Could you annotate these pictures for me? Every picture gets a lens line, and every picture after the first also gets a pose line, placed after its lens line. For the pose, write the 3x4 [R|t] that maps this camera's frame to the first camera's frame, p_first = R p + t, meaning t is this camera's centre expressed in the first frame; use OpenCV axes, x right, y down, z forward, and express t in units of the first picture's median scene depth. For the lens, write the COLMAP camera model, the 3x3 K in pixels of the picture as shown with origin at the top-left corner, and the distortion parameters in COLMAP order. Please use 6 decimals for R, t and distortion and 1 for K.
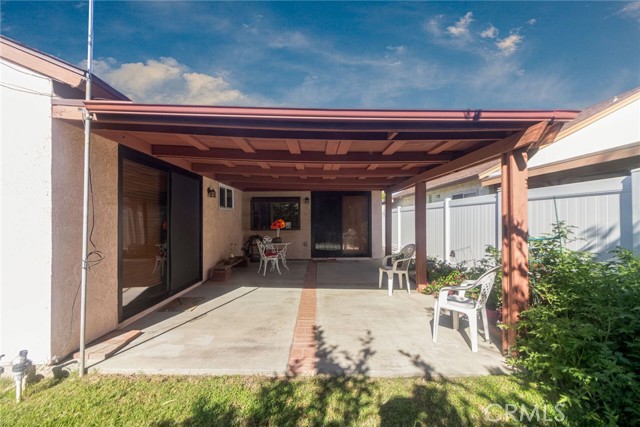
lens RADIAL K [[297.7, 0, 321.2], [0, 297.7, 215.5], [0, 0, 1]] dist [0.005755, 0.000992]
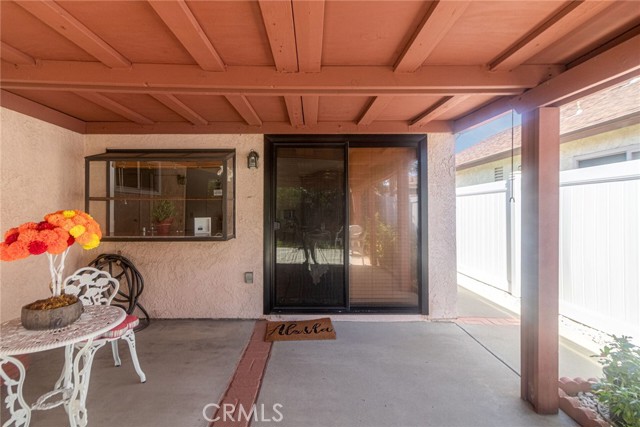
lens RADIAL K [[297.7, 0, 318.8], [0, 297.7, 210.0], [0, 0, 1]] dist [0.005755, 0.000992]
pose [[0.999456, 0.002375, 0.032890, 0.079006], [-0.002833, 0.999899, 0.013912, 0.027138], [-0.032854, -0.013997, 0.999362, 2.383385]]
